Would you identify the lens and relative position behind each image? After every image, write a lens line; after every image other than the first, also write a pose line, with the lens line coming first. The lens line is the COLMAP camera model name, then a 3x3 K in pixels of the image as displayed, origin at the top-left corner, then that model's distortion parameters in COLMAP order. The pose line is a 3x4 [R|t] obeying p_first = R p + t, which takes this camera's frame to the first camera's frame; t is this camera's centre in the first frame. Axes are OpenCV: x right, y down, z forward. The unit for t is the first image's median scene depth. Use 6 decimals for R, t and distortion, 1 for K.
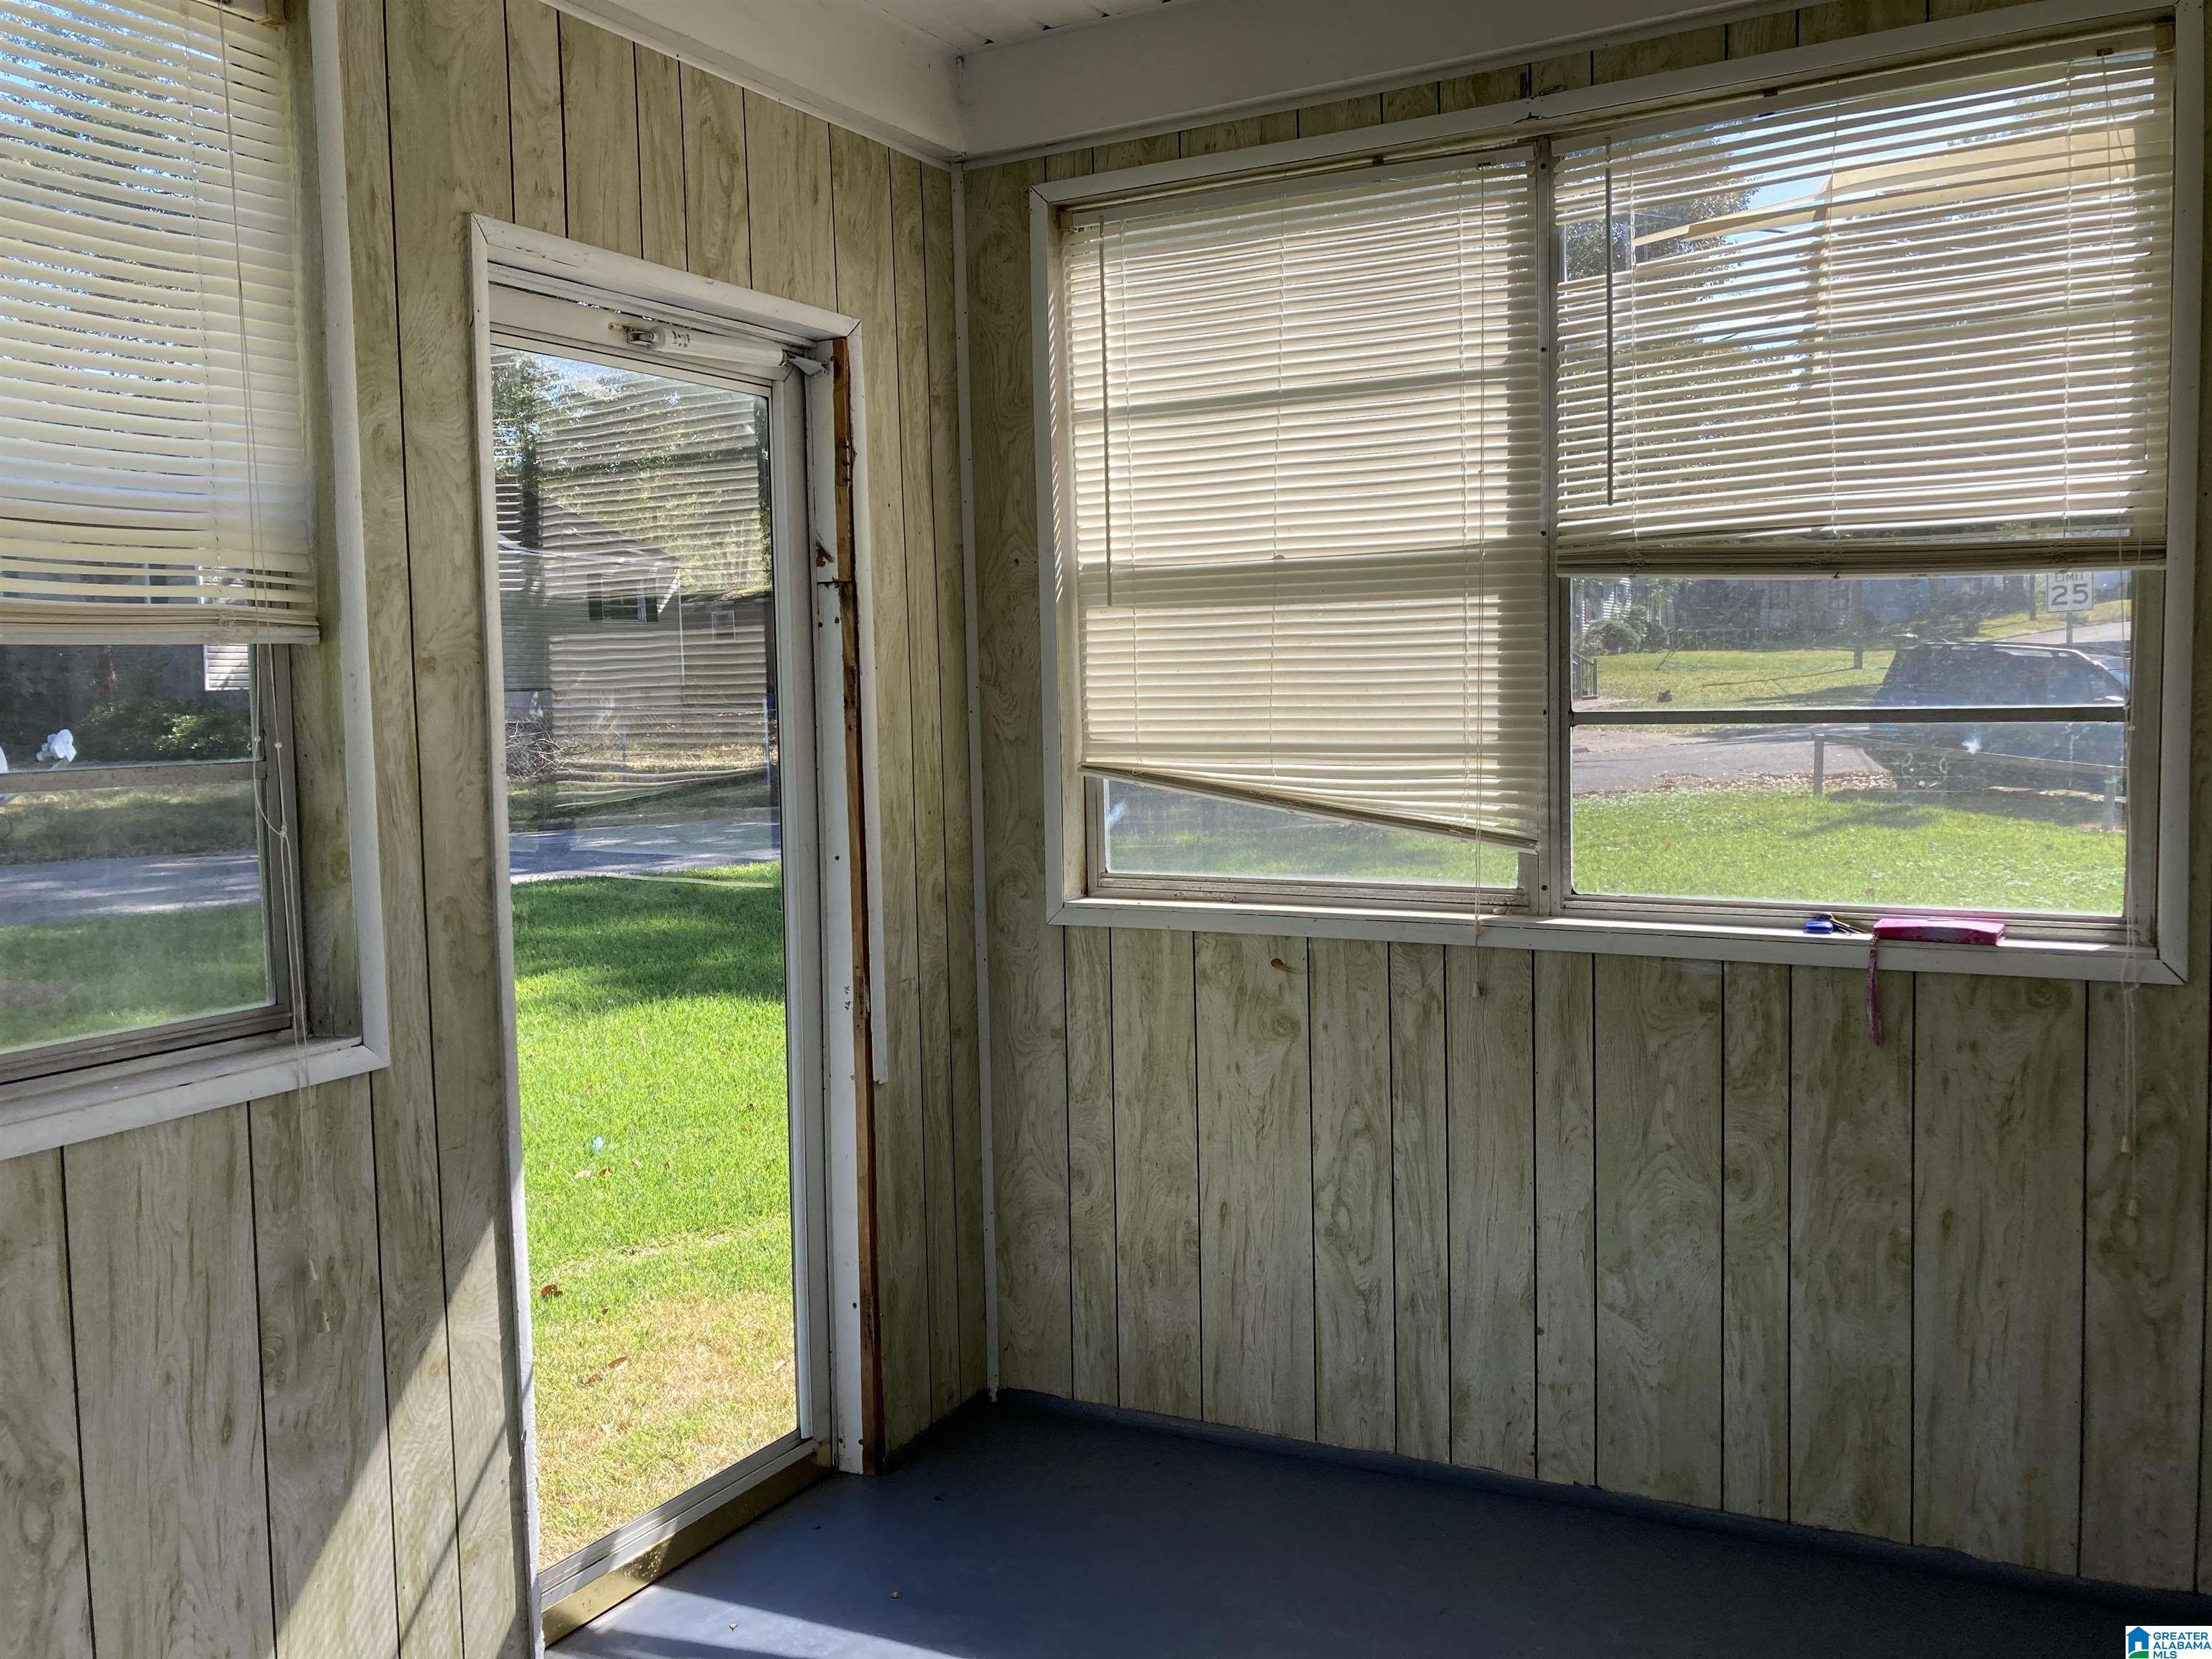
lens RADIAL K [[1816.6, 0, 1104.7], [0, 1816.6, 819.2], [0, 0, 1]] dist [0.023147, -0.037240]
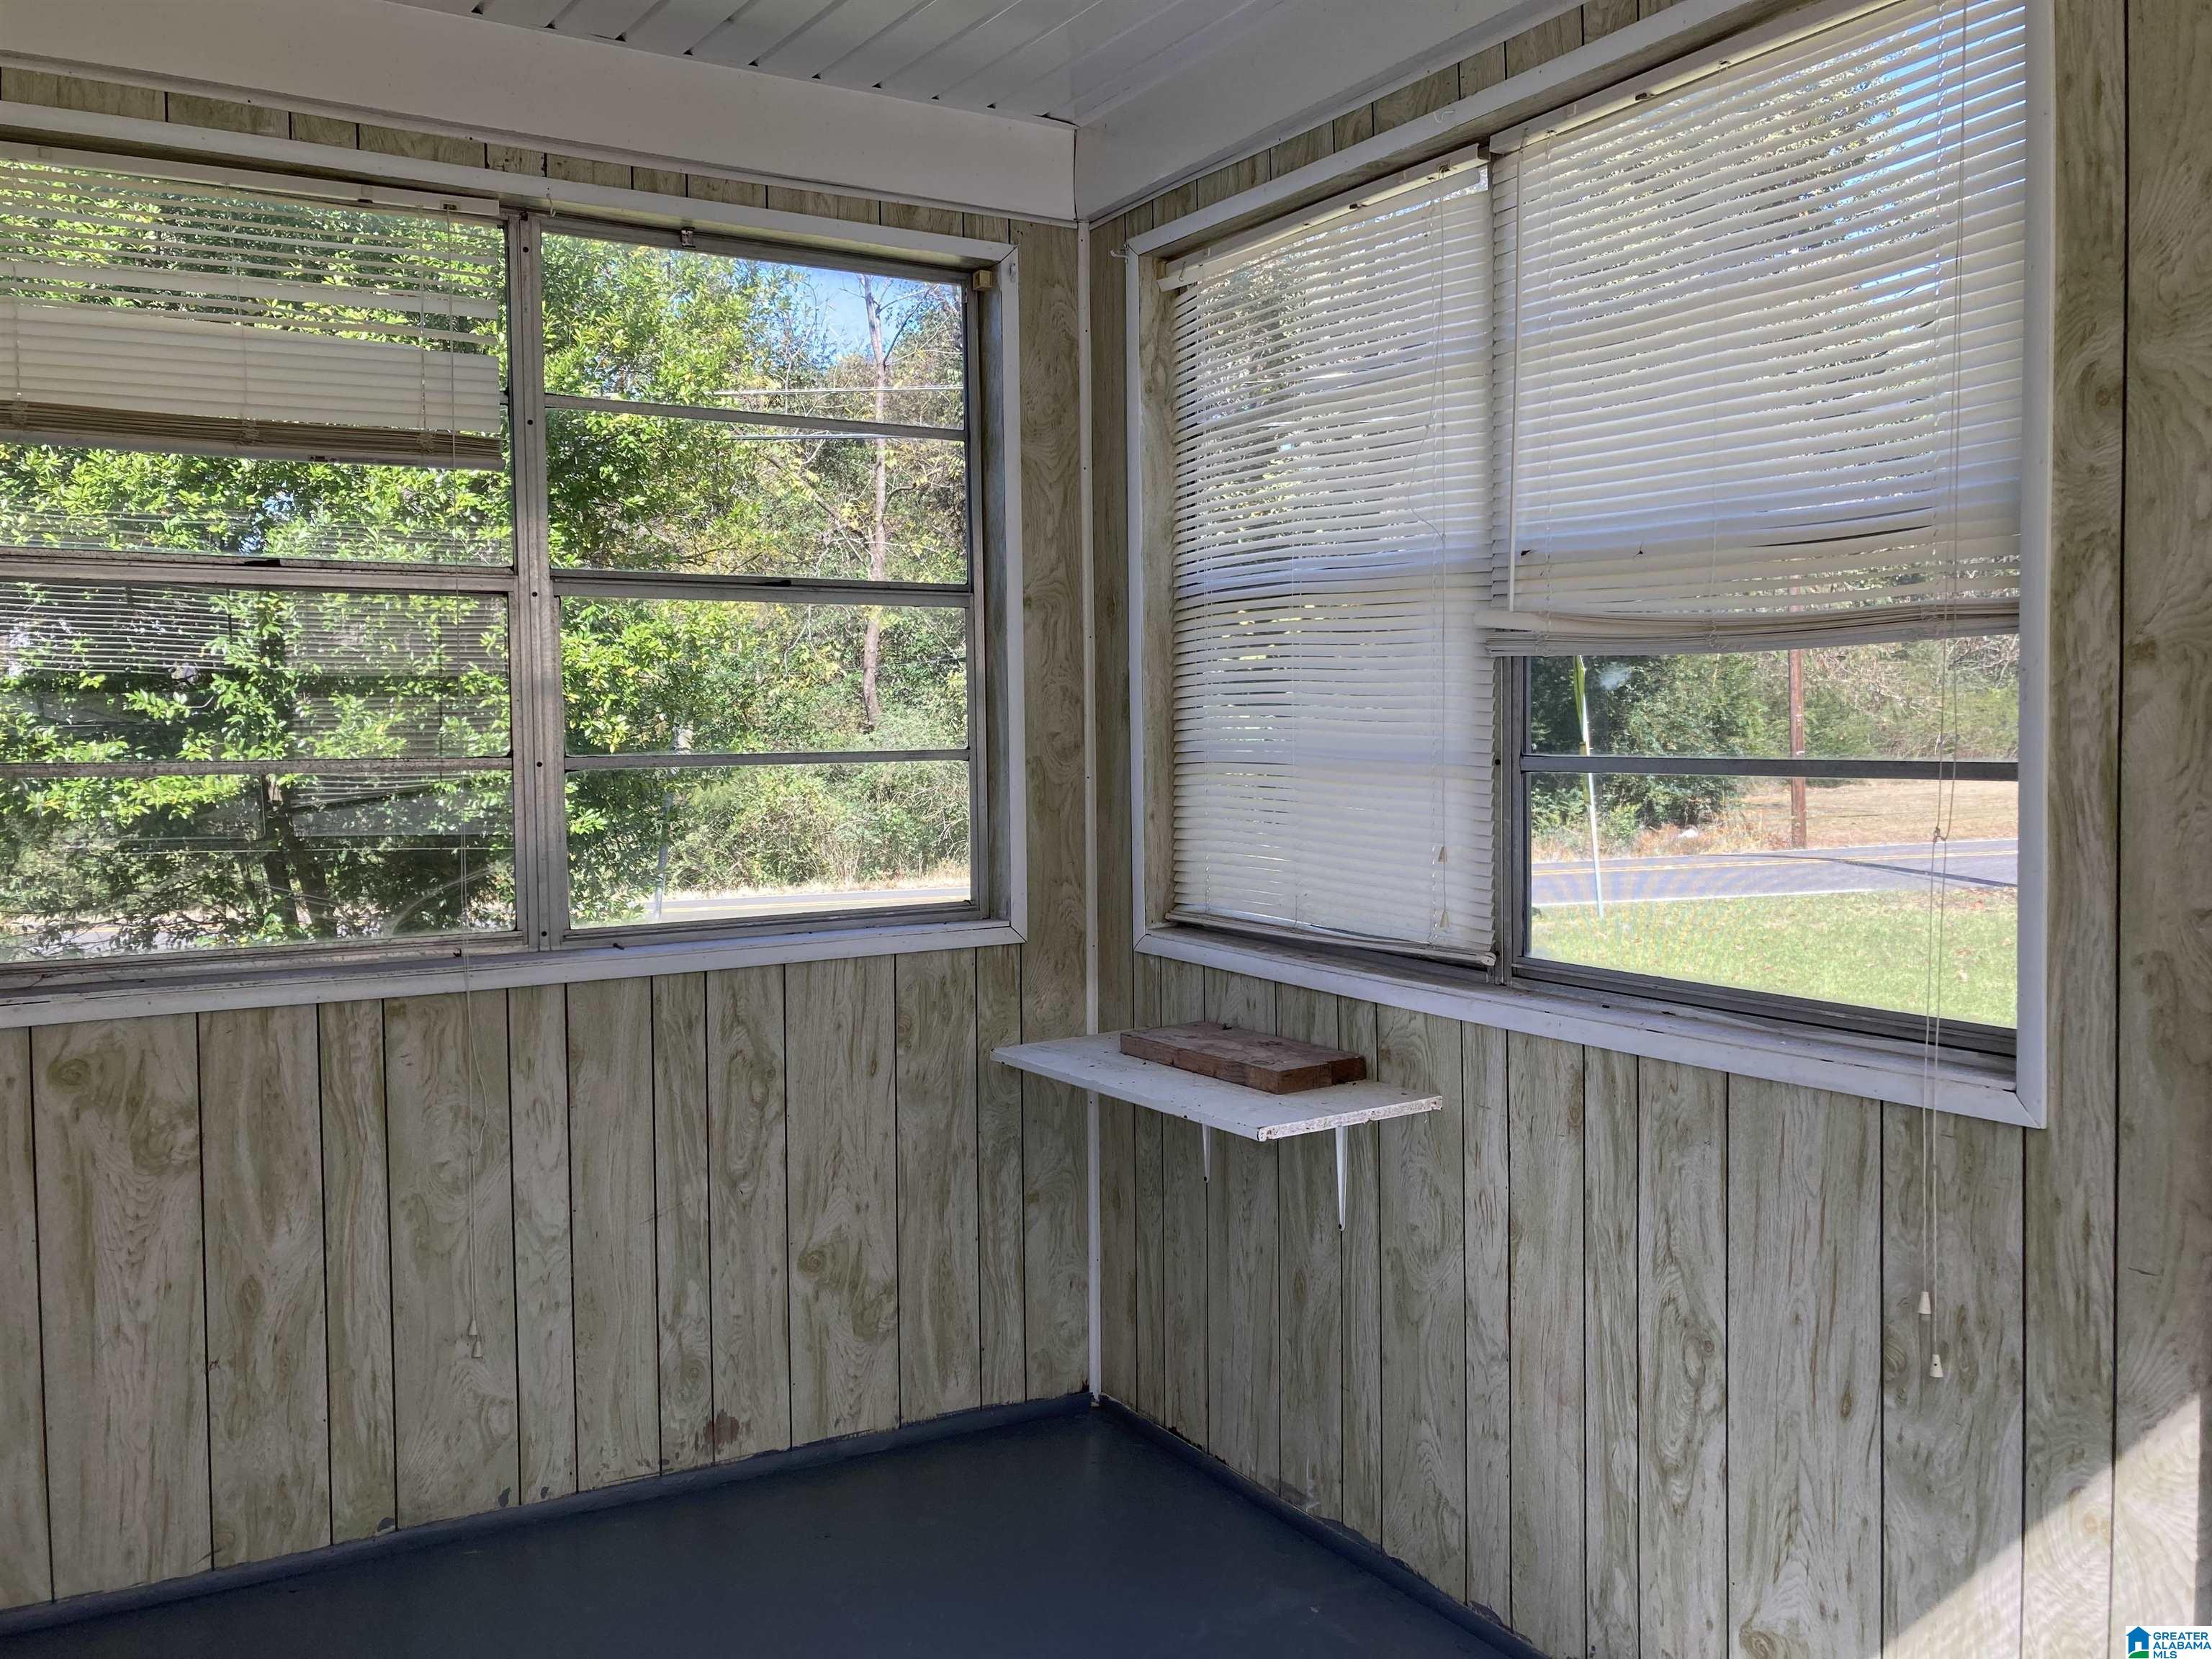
lens RADIAL K [[1816.6, 0, 1105.4], [0, 1816.6, 832.5], [0, 0, 1]] dist [0.023147, -0.037240]
pose [[-0.501765, 0.074168, -0.861819, 0.552465], [-0.043331, 0.992911, 0.110678, -0.077376], [0.863918, 0.092878, -0.494994, 1.039807]]
